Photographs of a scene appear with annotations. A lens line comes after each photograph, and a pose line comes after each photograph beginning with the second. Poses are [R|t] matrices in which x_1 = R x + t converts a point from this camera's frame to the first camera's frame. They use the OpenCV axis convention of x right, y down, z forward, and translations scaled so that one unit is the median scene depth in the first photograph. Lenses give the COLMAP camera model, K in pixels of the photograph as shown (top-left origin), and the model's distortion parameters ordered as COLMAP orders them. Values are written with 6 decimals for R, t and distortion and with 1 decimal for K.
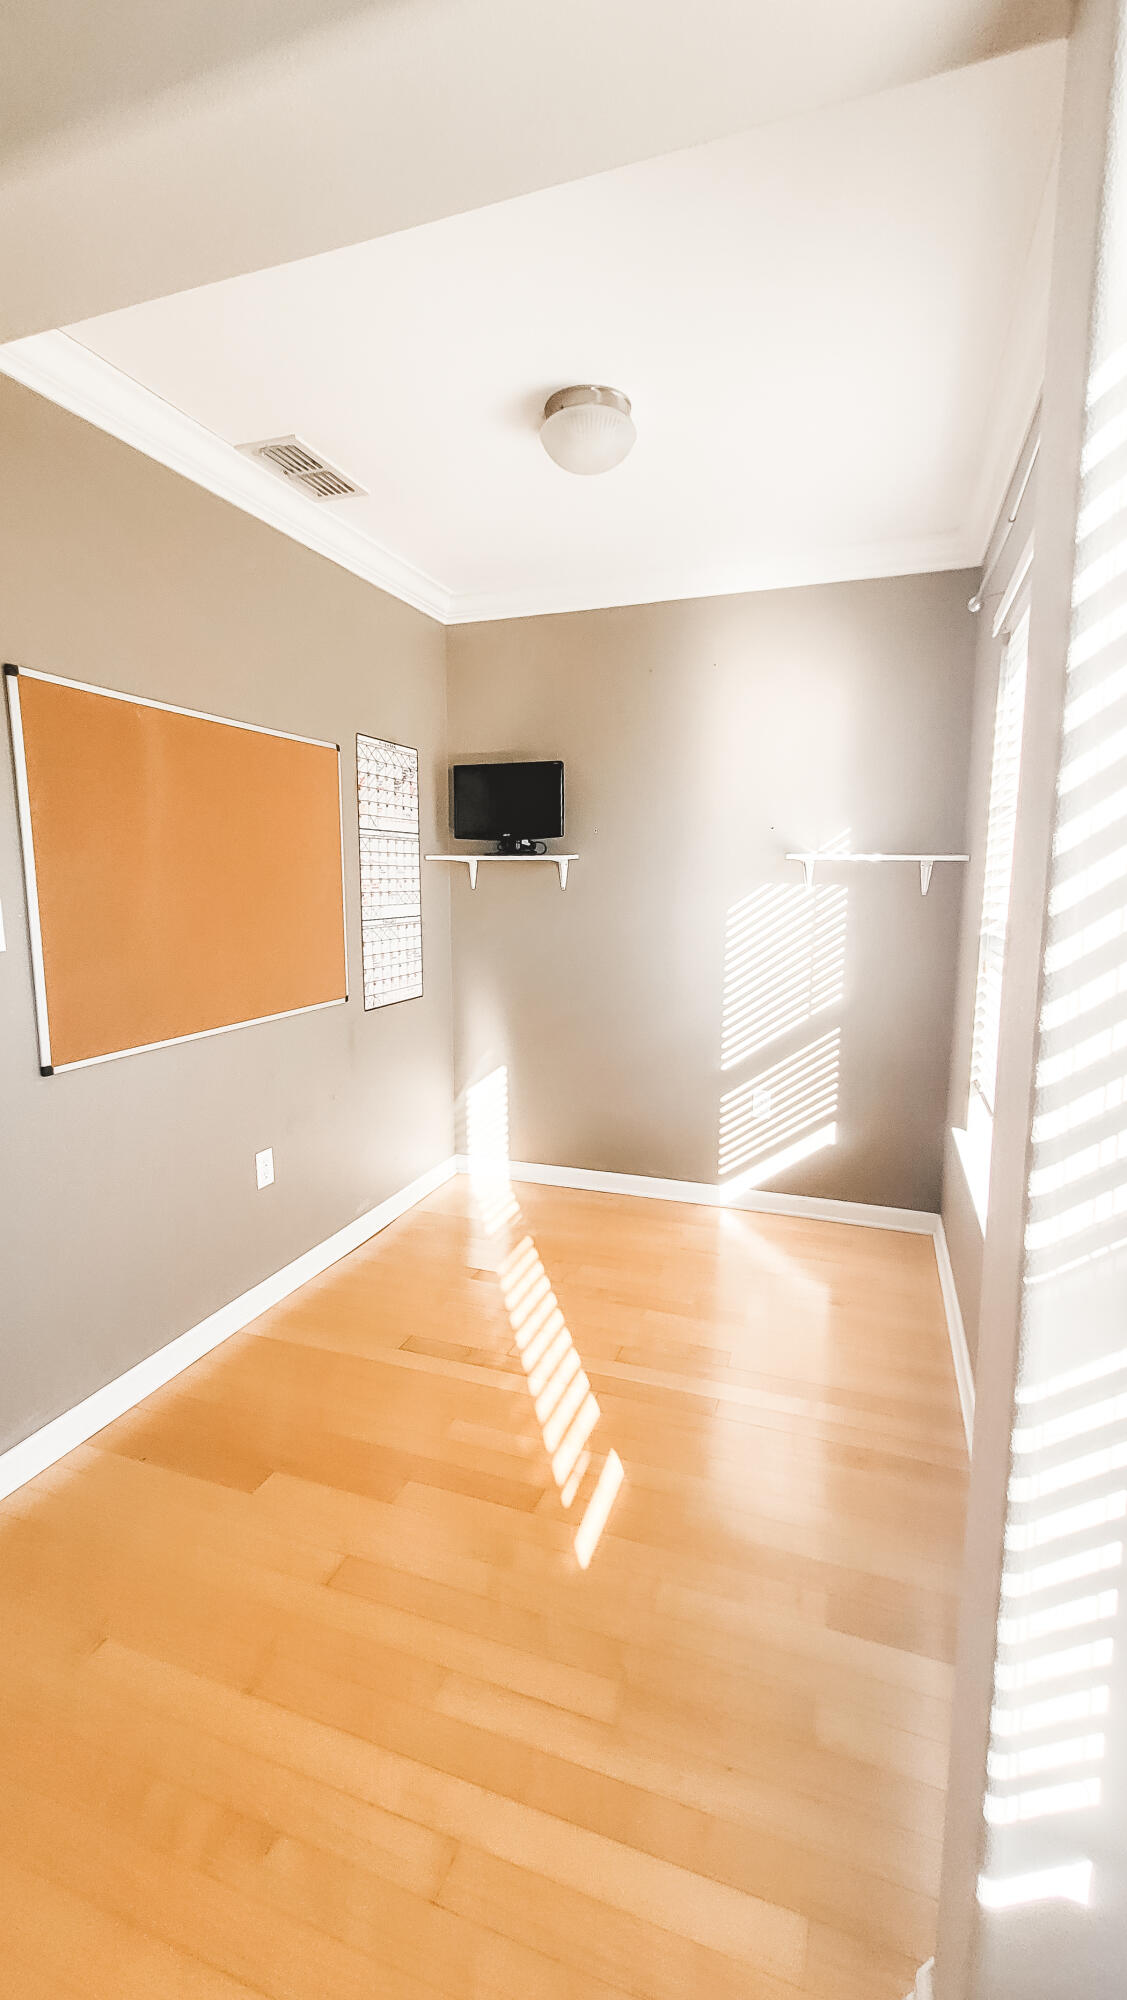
lens RADIAL K [[822.6, 0, 563.5], [0, 822.6, 1000.0], [0, 0, 1]] dist [-0.000076, 0.000258]
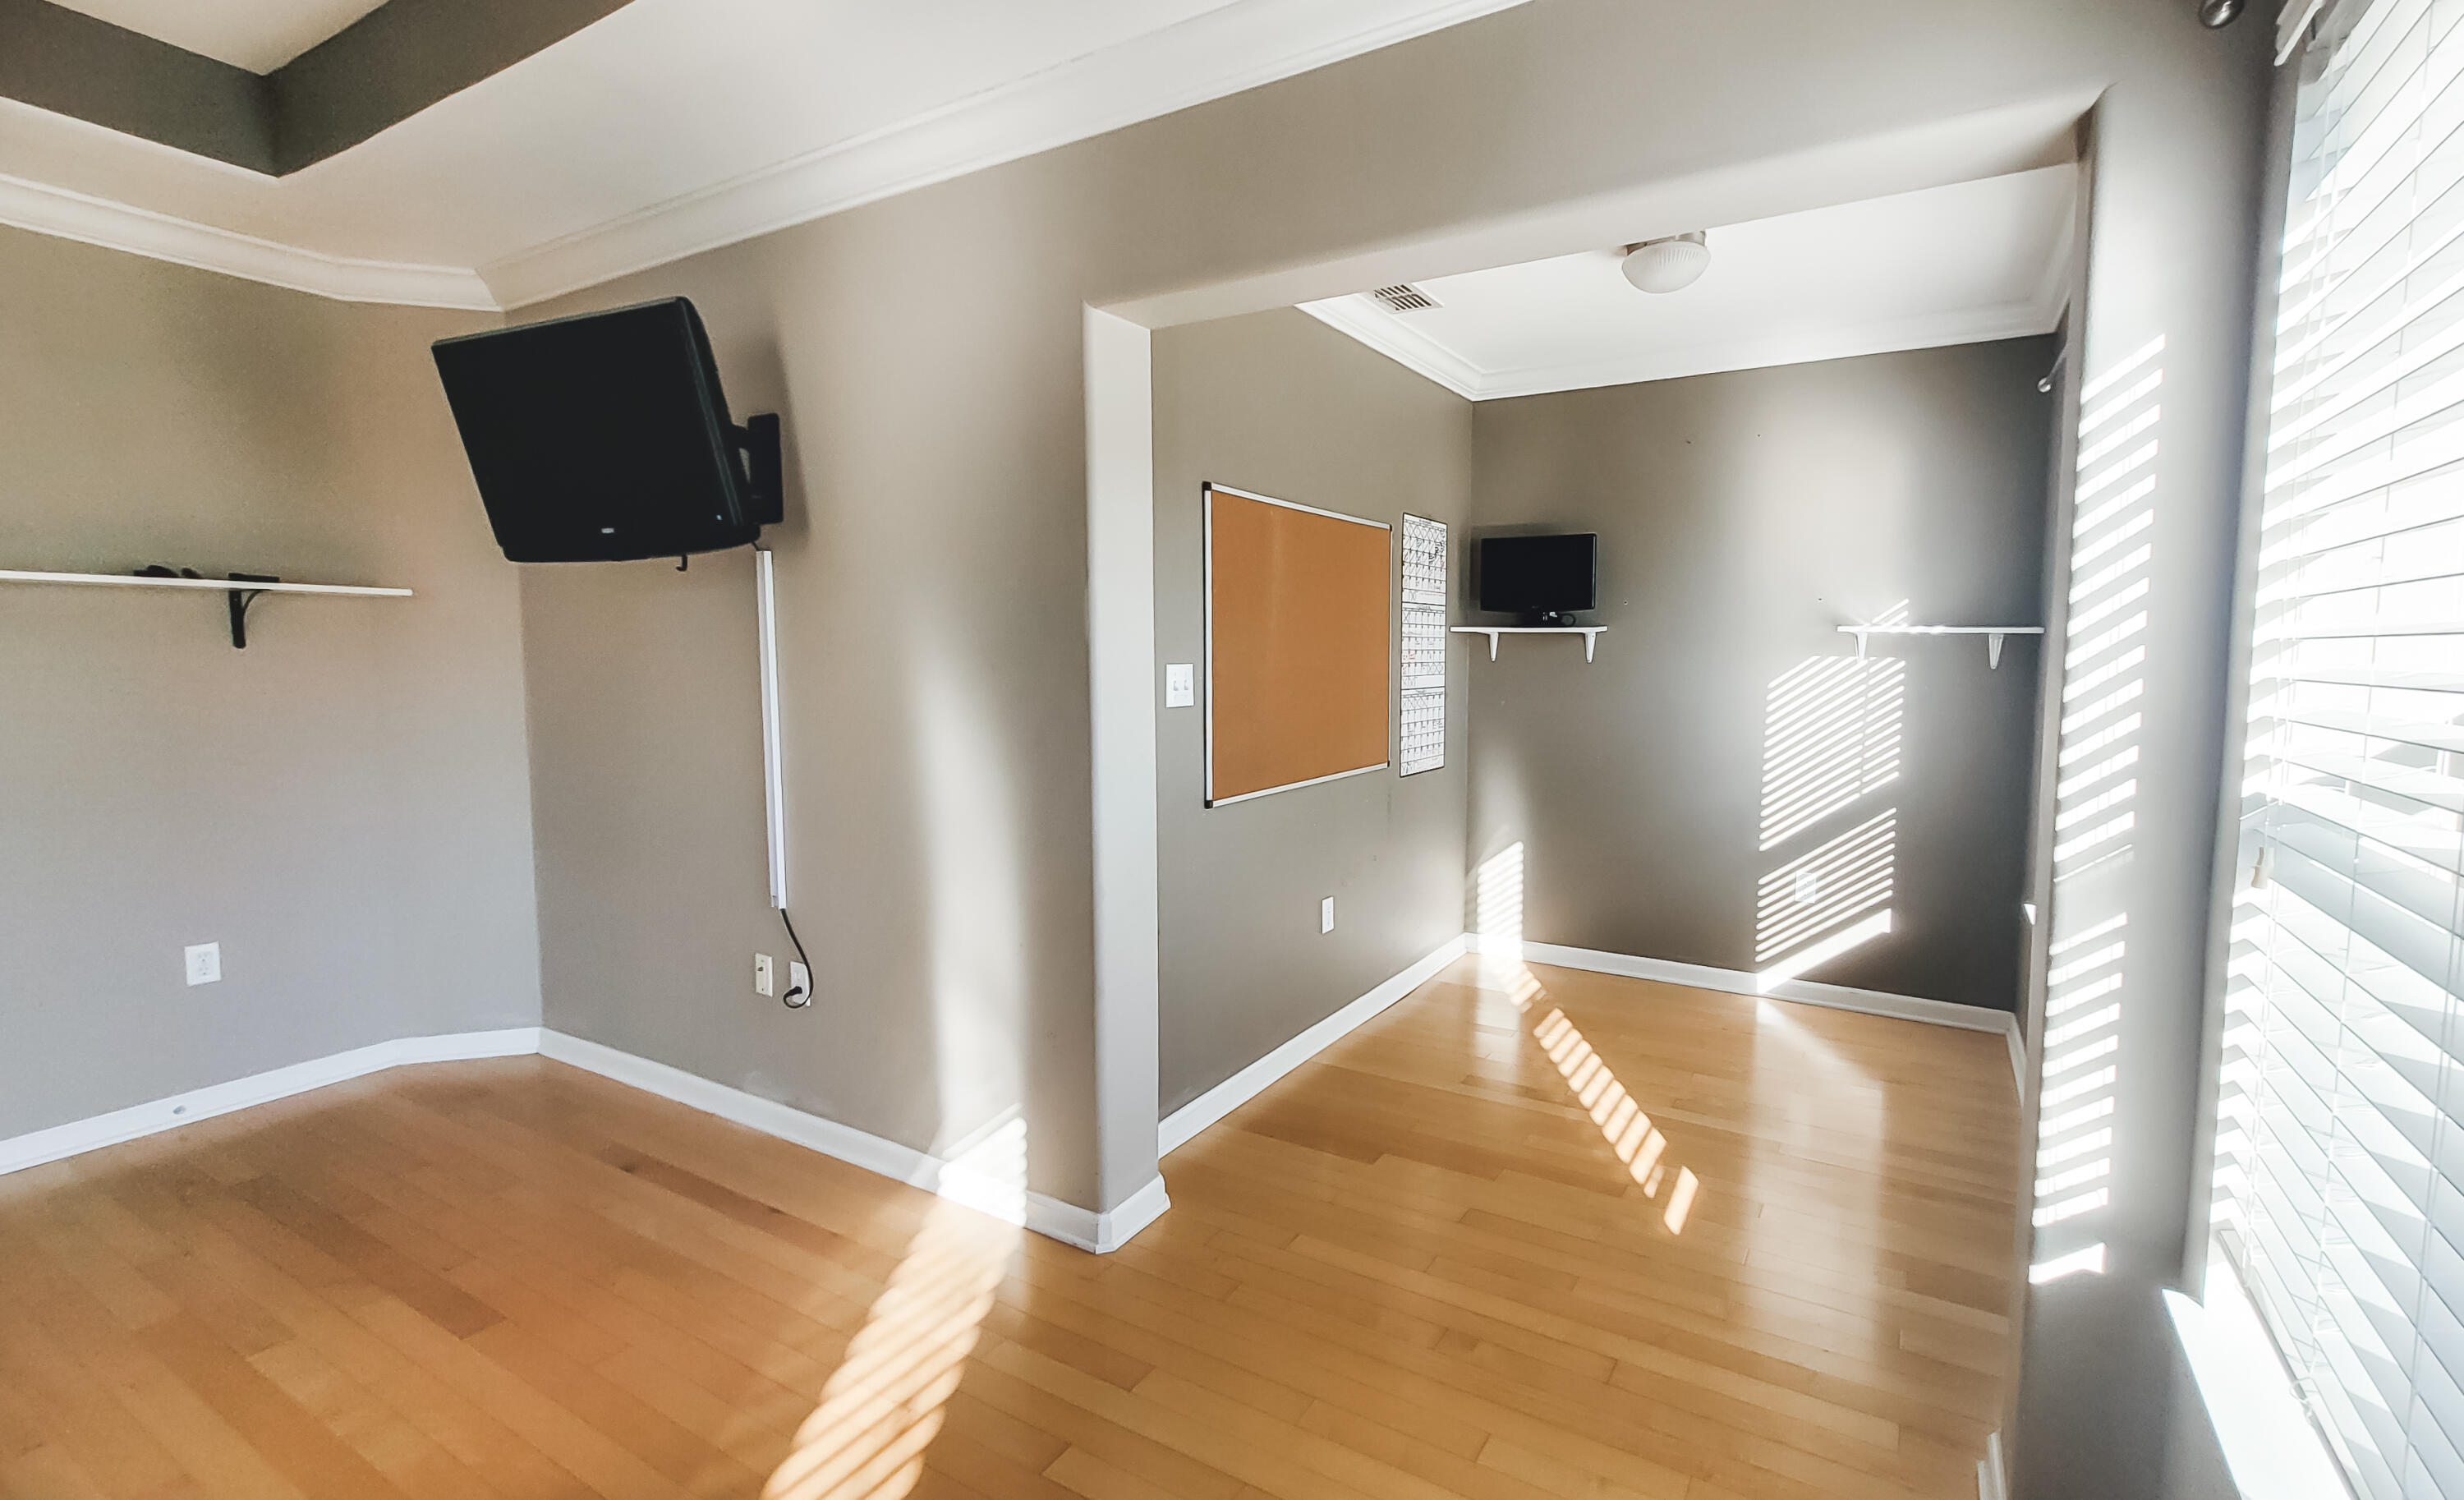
lens RADIAL K [[1153.9, 0, 1241.1], [0, 1153.9, 761.9], [0, 0, 1]] dist [0.001559, 0.000289]
pose [[0.986169, 0.019168, -0.164633, -0.190130], [-0.027628, 0.998404, -0.049251, 0.067507], [0.163427, 0.053118, 0.985124, -0.437555]]
